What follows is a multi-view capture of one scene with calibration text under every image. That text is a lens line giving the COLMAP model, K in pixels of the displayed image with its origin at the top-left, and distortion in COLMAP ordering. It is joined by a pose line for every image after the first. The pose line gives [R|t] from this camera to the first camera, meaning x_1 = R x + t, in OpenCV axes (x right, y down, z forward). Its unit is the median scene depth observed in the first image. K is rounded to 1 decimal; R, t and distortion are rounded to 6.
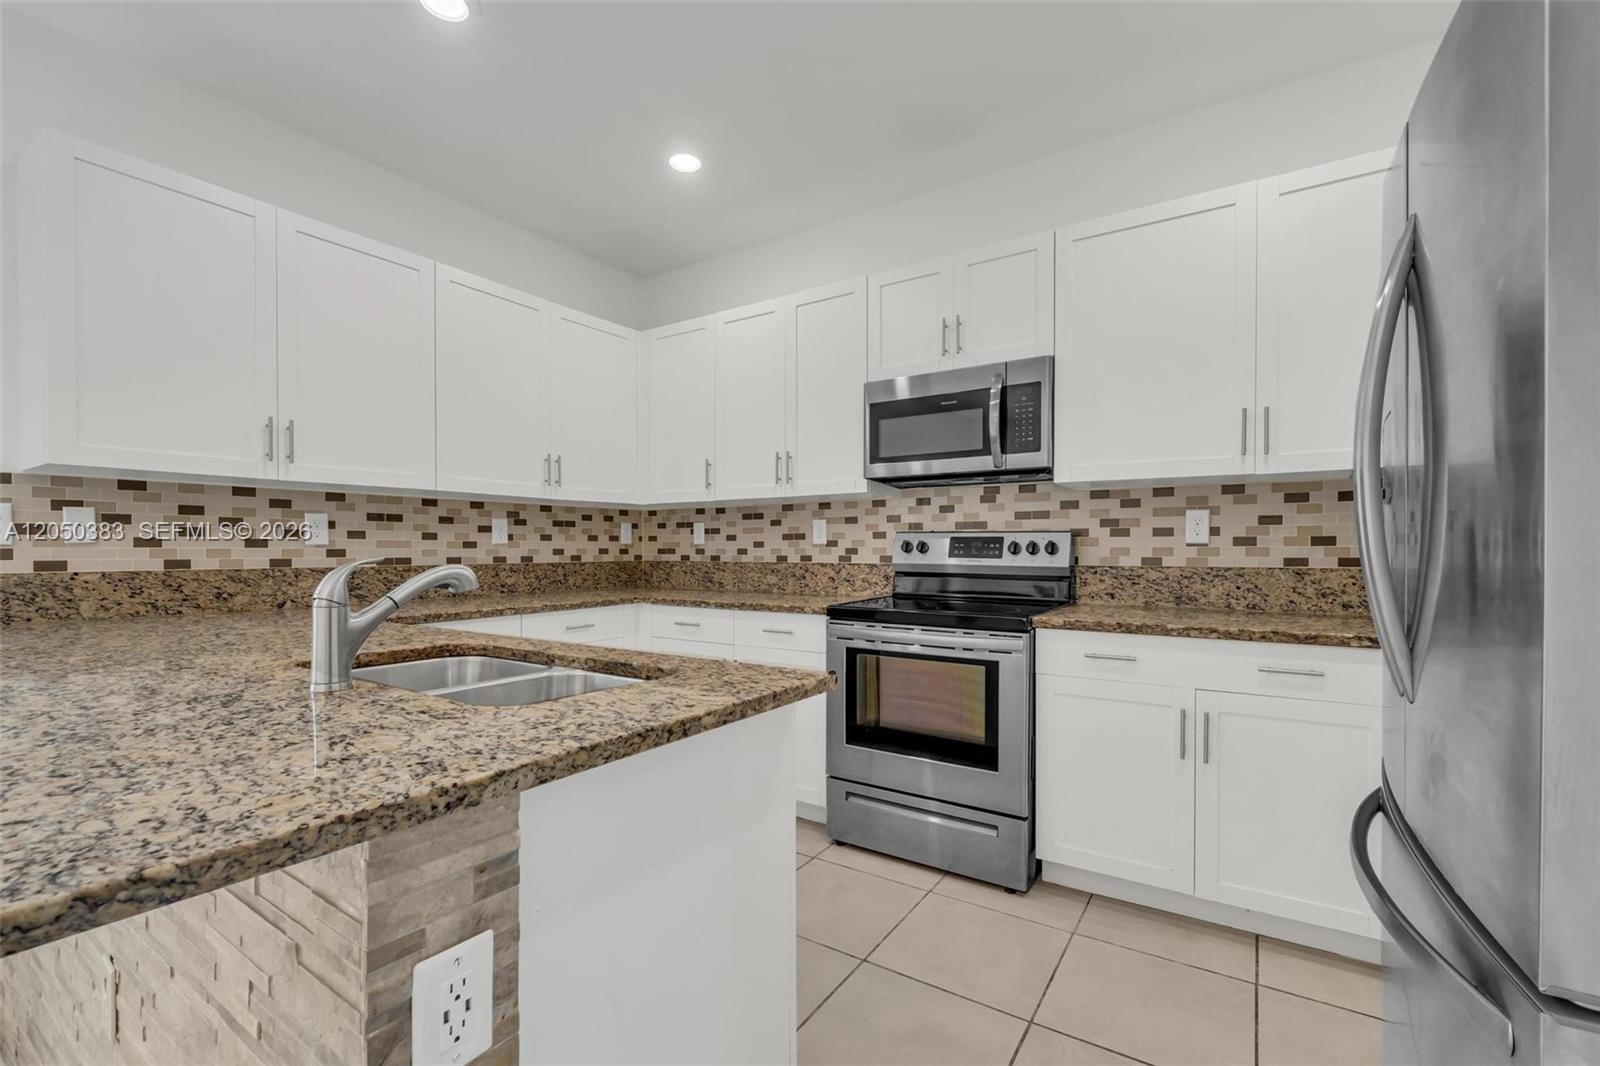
lens RADIAL K [[681.6, 0, 798.7], [0, 681.6, 559.7], [0, 0, 1]] dist [-0.008696, 0.001342]
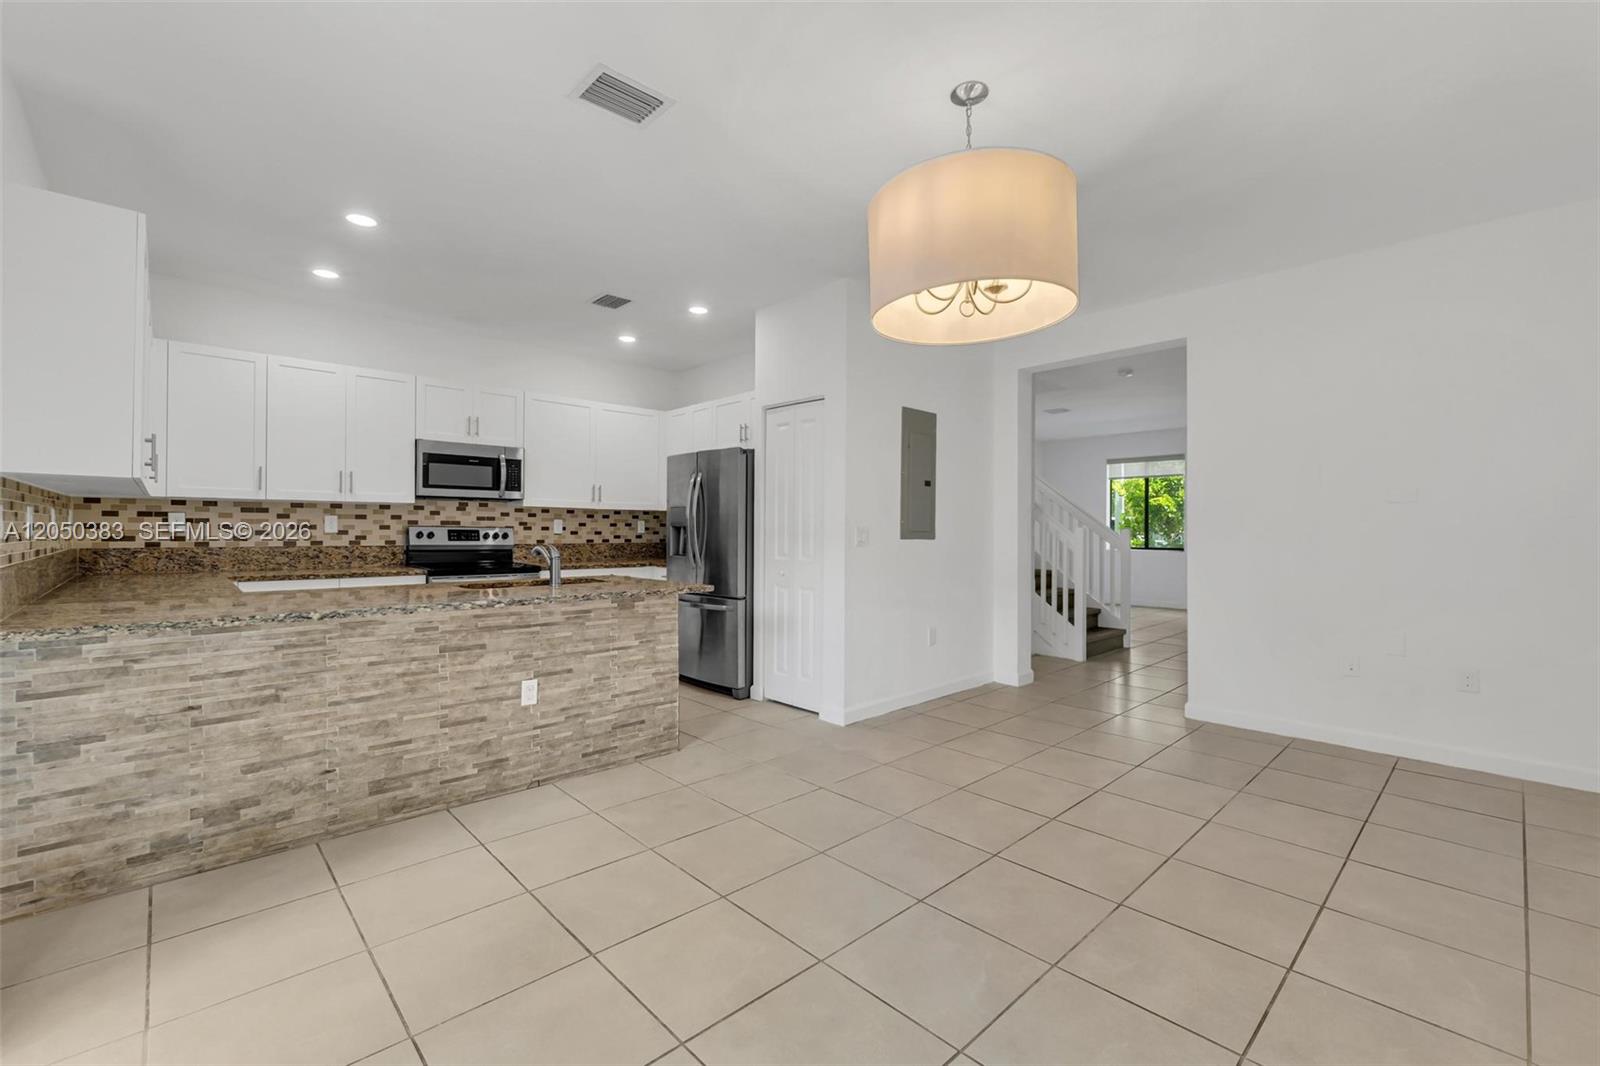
lens RADIAL K [[681.6, 0, 813.9], [0, 681.6, 522.7], [0, 0, 1]] dist [-0.008696, 0.001342]
pose [[0.212640, 0.011414, 0.977064, -1.352780], [0.008115, 0.999877, -0.013446, -0.019999], [-0.977097, 0.010788, 0.212521, -0.328240]]
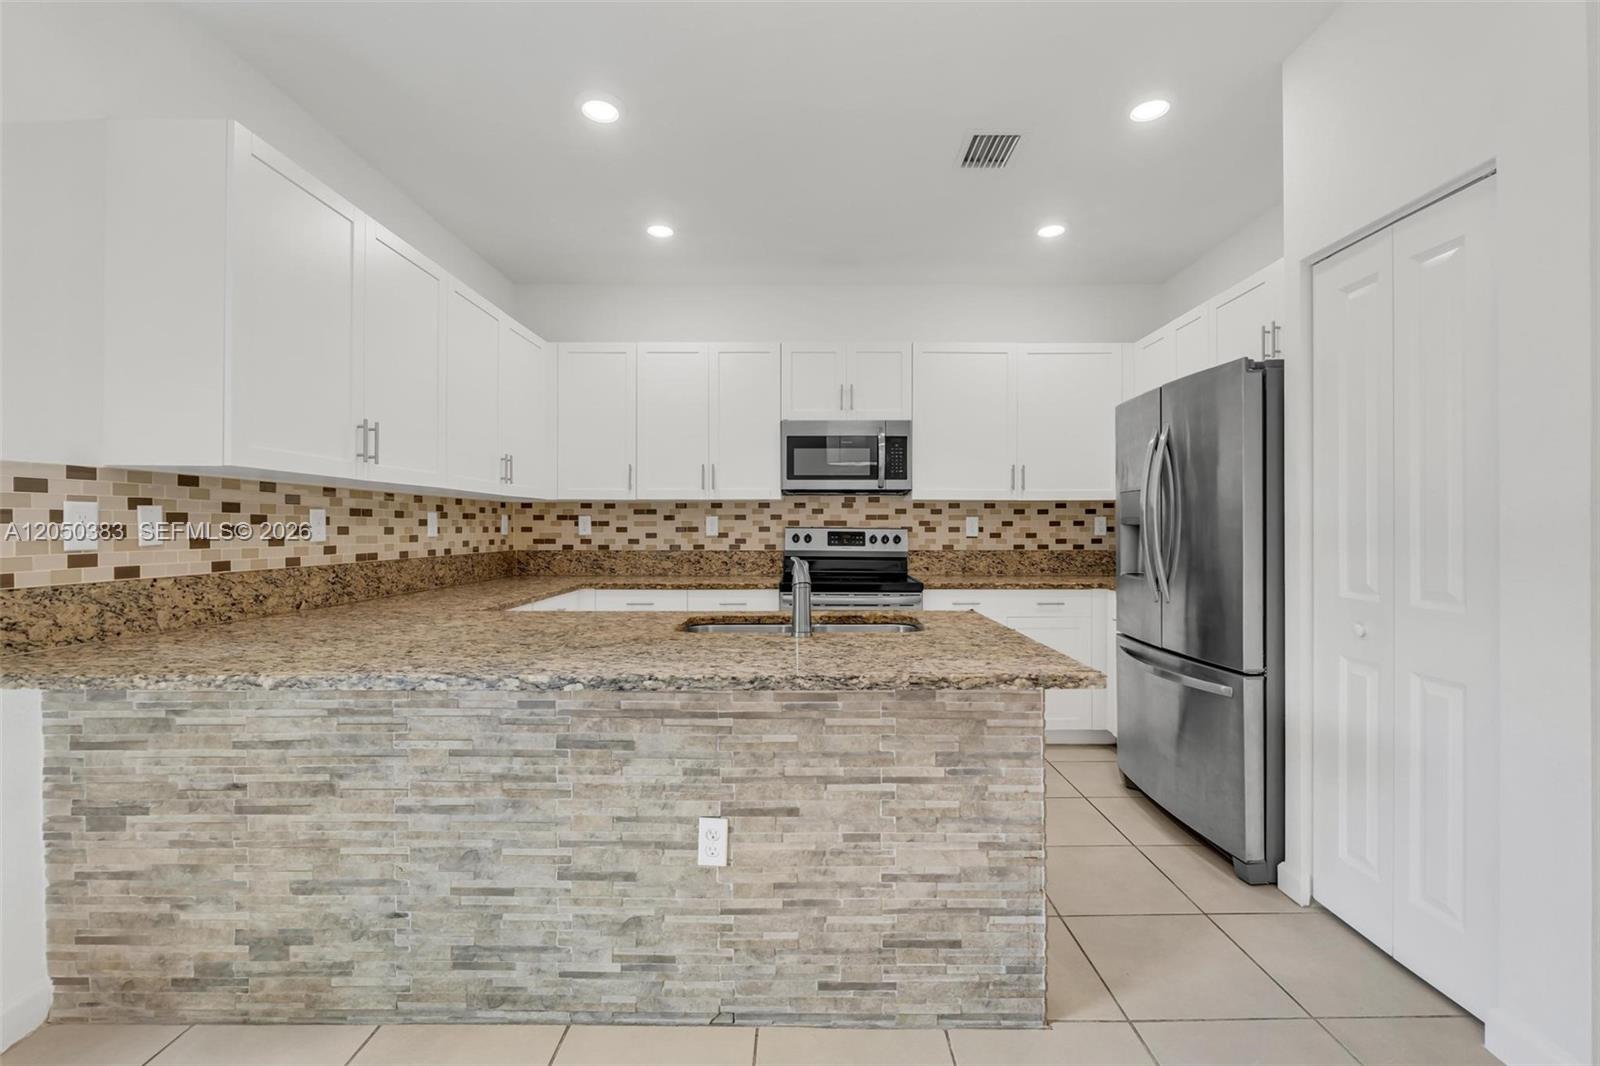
lens RADIAL K [[681.6, 0, 803.1], [0, 681.6, 526.2], [0, 0, 1]] dist [-0.008696, 0.001342]
pose [[0.833270, 0.002892, 0.552859, -0.629029], [0.007262, 0.999843, -0.016177, -0.022248], [-0.552819, 0.017494, 0.833118, -0.170024]]
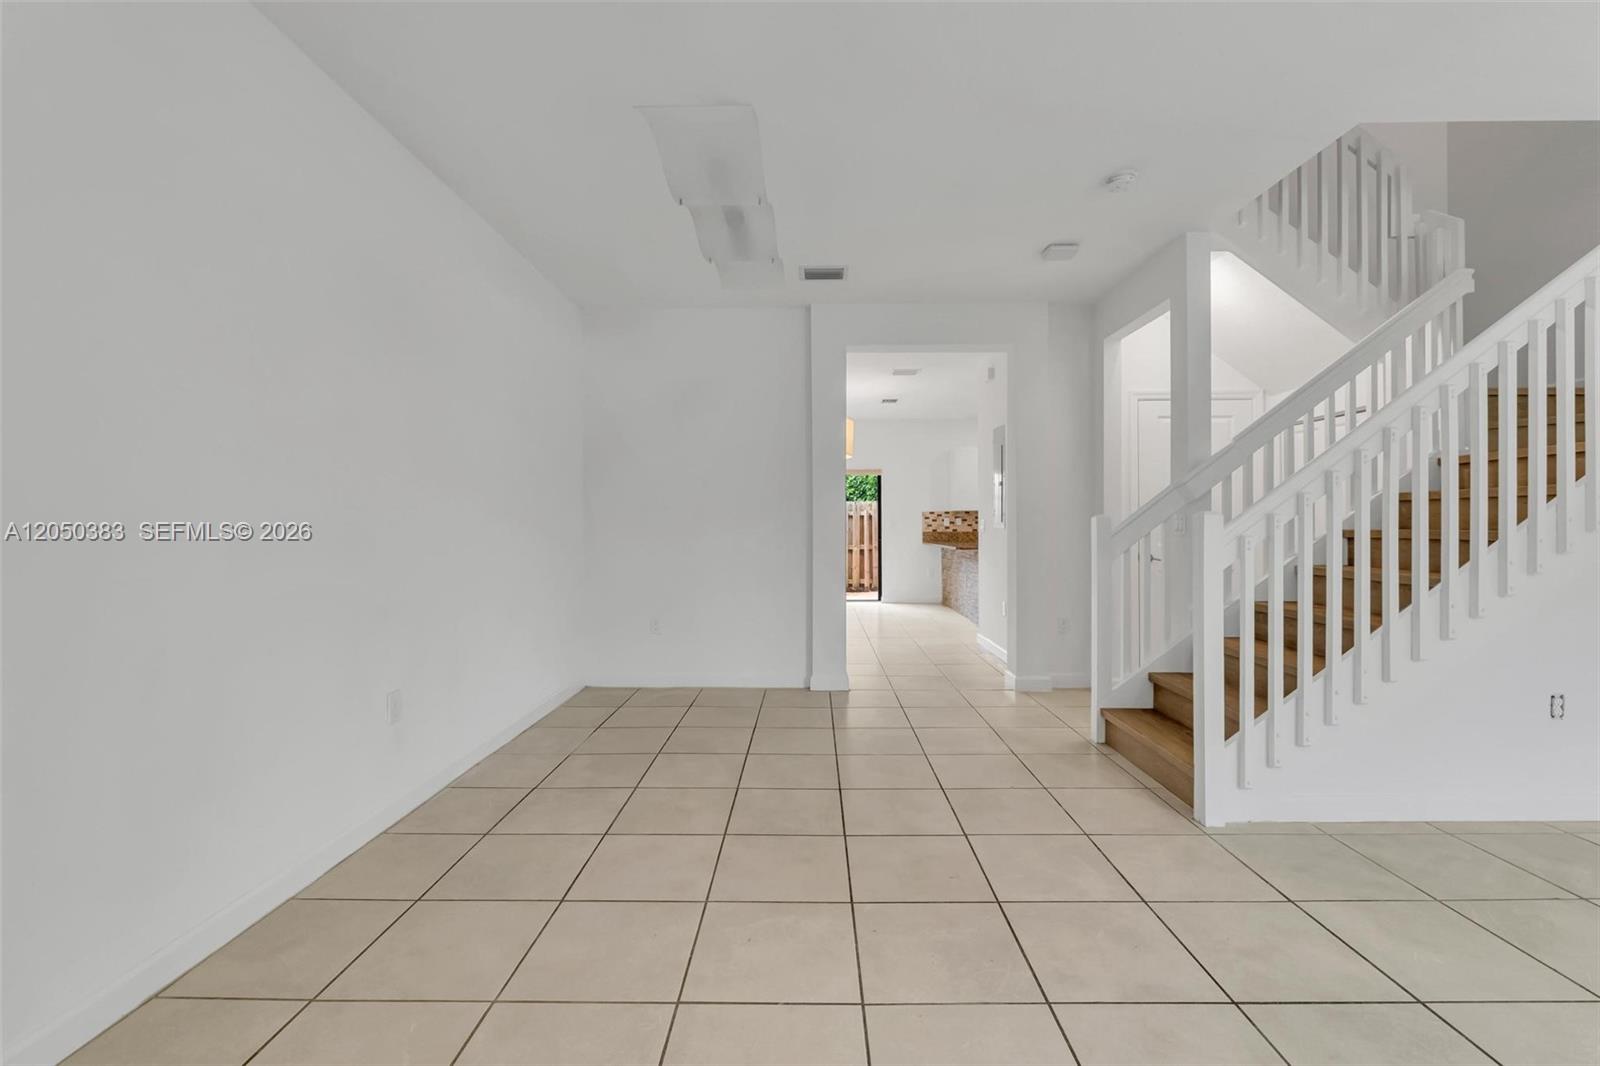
lens RADIAL K [[681.6, 0, 804.7], [0, 681.6, 529.0], [0, 0, 1]] dist [-0.008696, 0.001342]
pose [[0.543549, 0.000399, -0.839377, 1.779714], [-0.008363, 0.999953, -0.004939, 0.024696], [0.839336, 0.009704, 0.543527, -1.889296]]
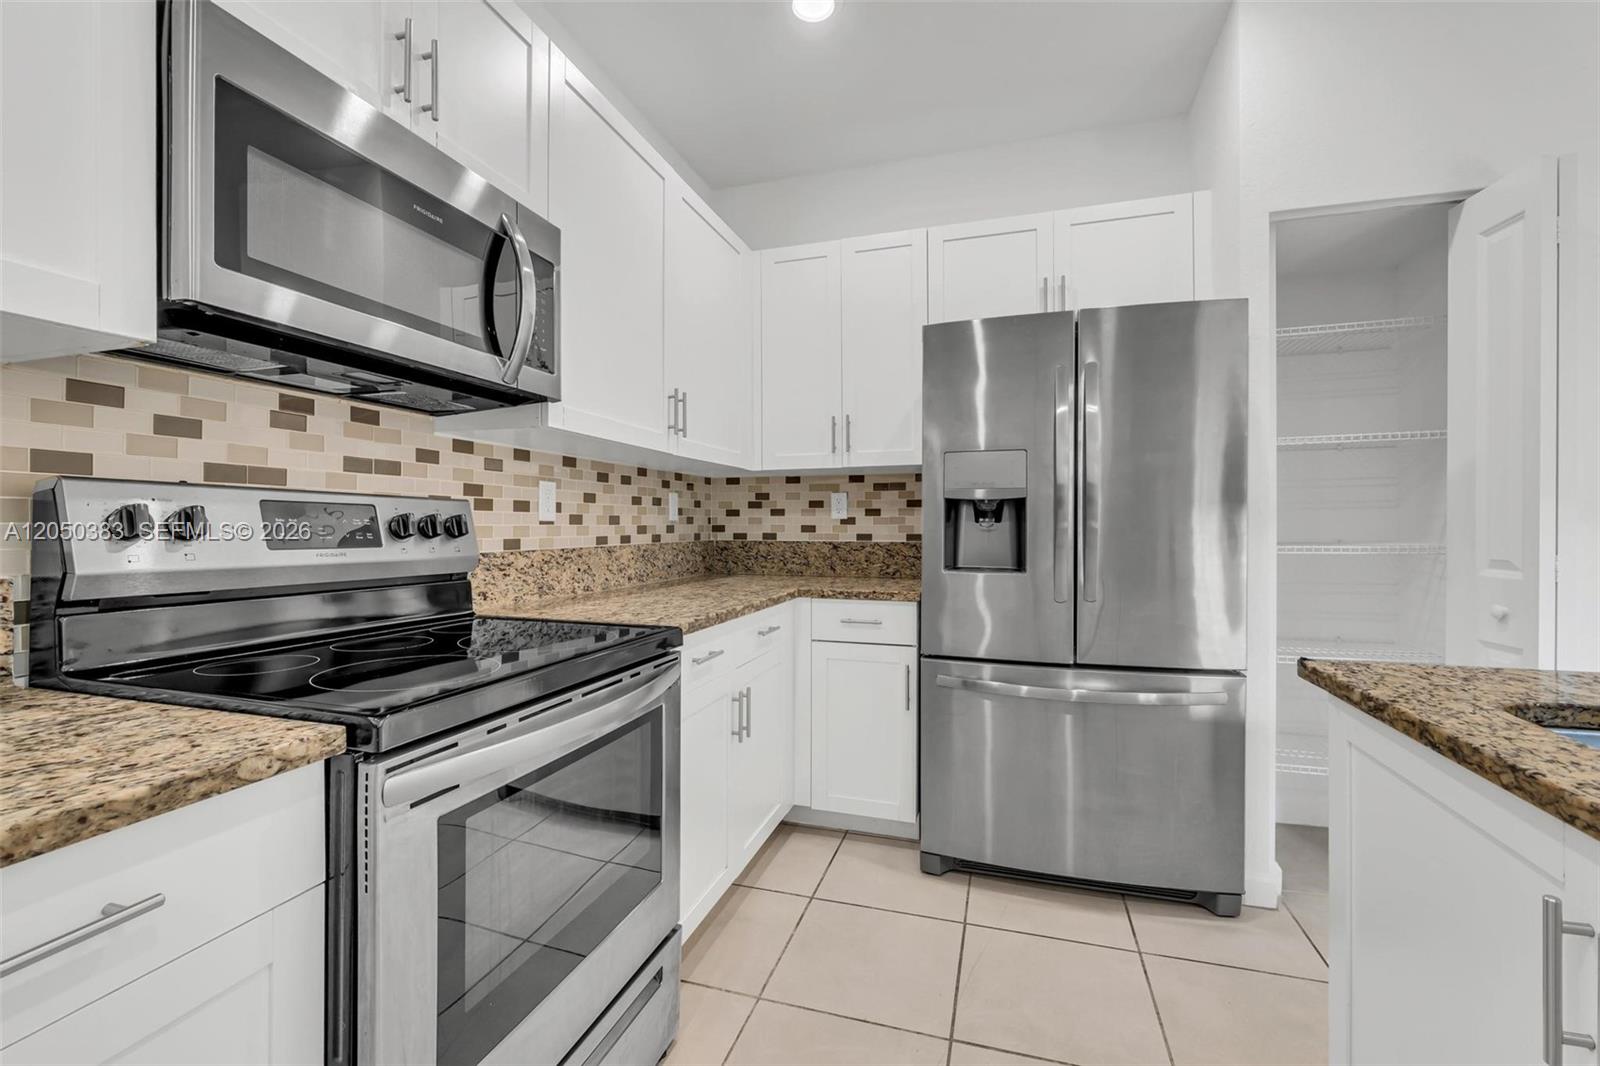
lens RADIAL K [[681.6, 0, 809.8], [0, 681.6, 516.4], [0, 0, 1]] dist [-0.008696, 0.001342]
pose [[-0.288076, 0.013486, 0.957513, -0.276742], [0.014910, 0.999843, -0.009597, -0.014878], [-0.957492, 0.011512, -0.288231, 0.819007]]
